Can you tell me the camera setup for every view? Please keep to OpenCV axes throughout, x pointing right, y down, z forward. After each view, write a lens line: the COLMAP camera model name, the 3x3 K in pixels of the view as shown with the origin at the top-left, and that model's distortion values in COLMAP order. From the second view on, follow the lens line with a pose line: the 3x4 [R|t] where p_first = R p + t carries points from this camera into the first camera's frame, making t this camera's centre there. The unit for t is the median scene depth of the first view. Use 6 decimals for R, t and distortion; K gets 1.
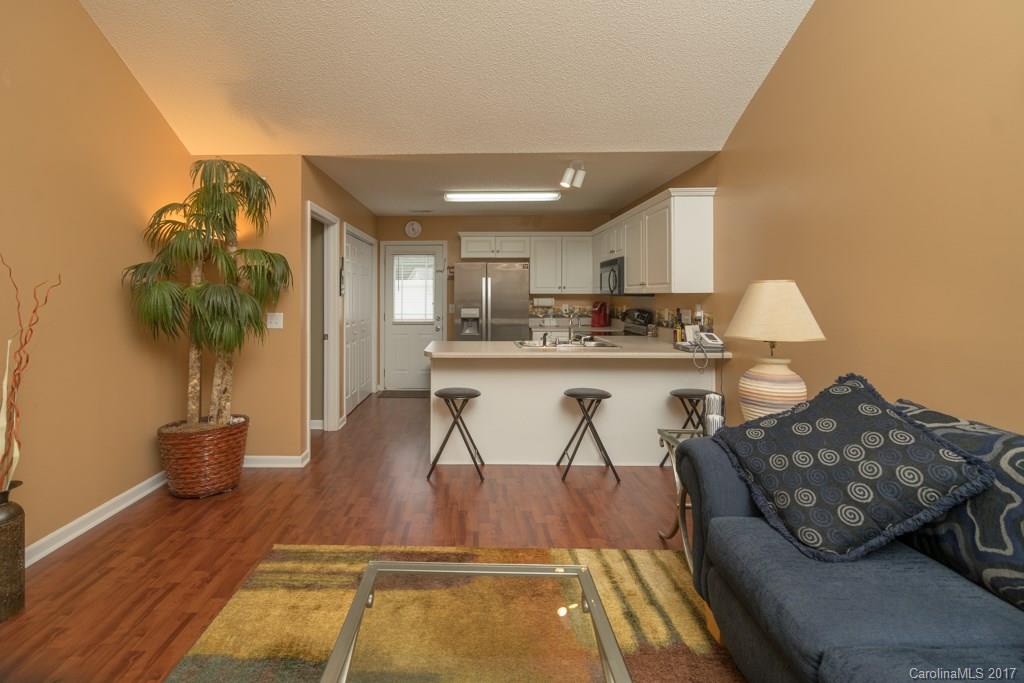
lens RADIAL K [[486.5, 0, 450.7], [0, 486.5, 299.8], [0, 0, 1]] dist [-0.030077, 0.010262]
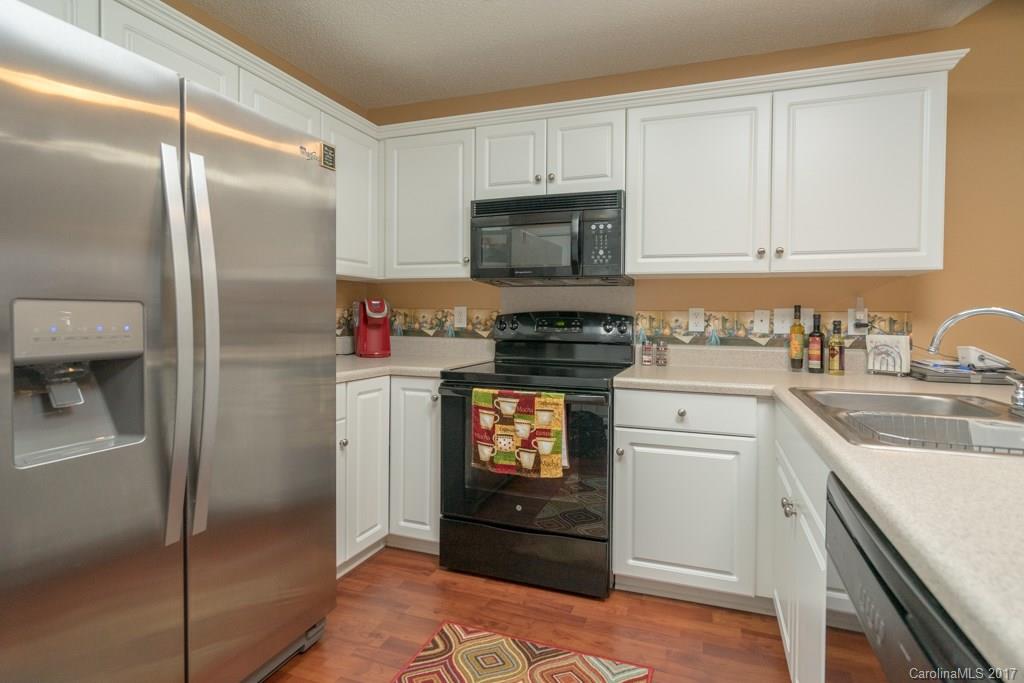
lens RADIAL K [[486.5, 0, 561.3], [0, 486.5, 333.3], [0, 0, 1]] dist [-0.030077, 0.010262]
pose [[0.258599, -0.031820, 0.965460, -0.117988], [-0.004086, 0.999412, 0.034033, 0.034623], [-0.965976, -0.012746, 0.258317, 1.250533]]
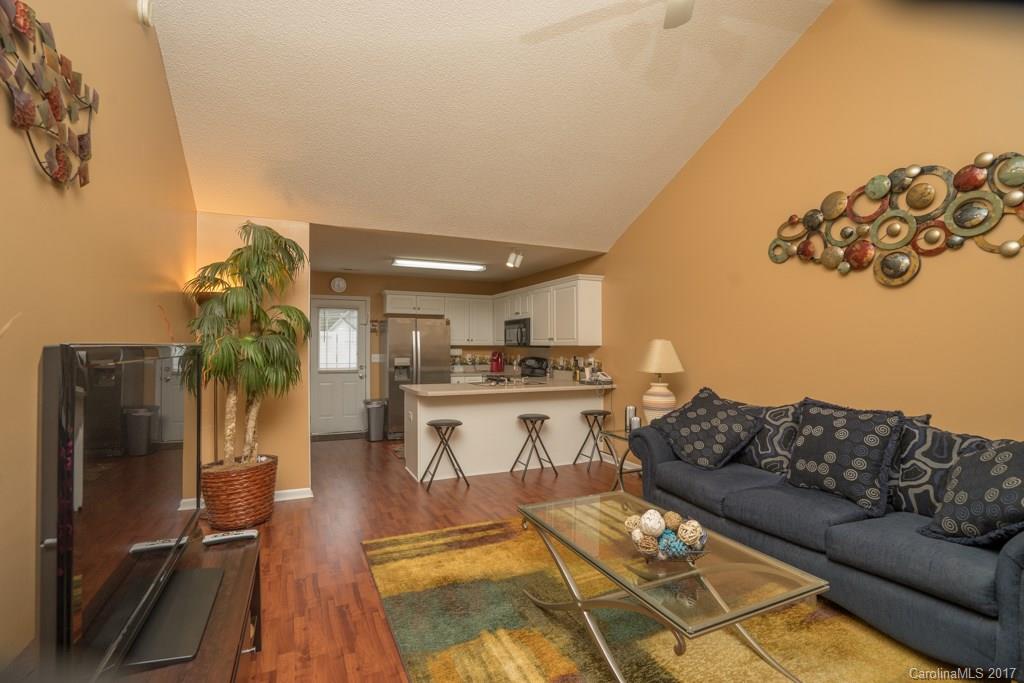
lens RADIAL K [[486.5, 0, 504.8], [0, 486.5, 345.6], [0, 0, 1]] dist [-0.030077, 0.010262]
pose [[0.891900, 0.005717, 0.452196, -0.410619], [-0.001329, 0.999949, -0.010022, 0.000509], [-0.452230, 0.008338, 0.891862, -0.213486]]
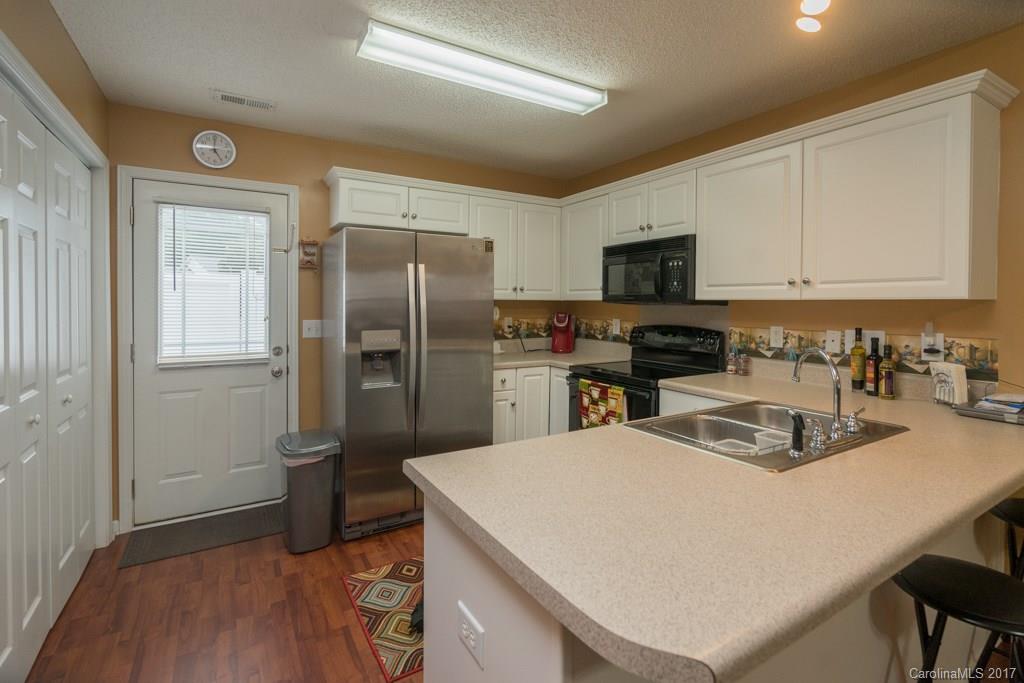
lens RADIAL K [[486.5, 0, 520.8], [0, 486.5, 313.1], [0, 0, 1]] dist [-0.030077, 0.010262]
pose [[0.827557, -0.008018, 0.561324, -0.164066], [-0.000297, 0.999892, 0.014720, -0.008043], [-0.561382, -0.012349, 0.827465, 0.863573]]
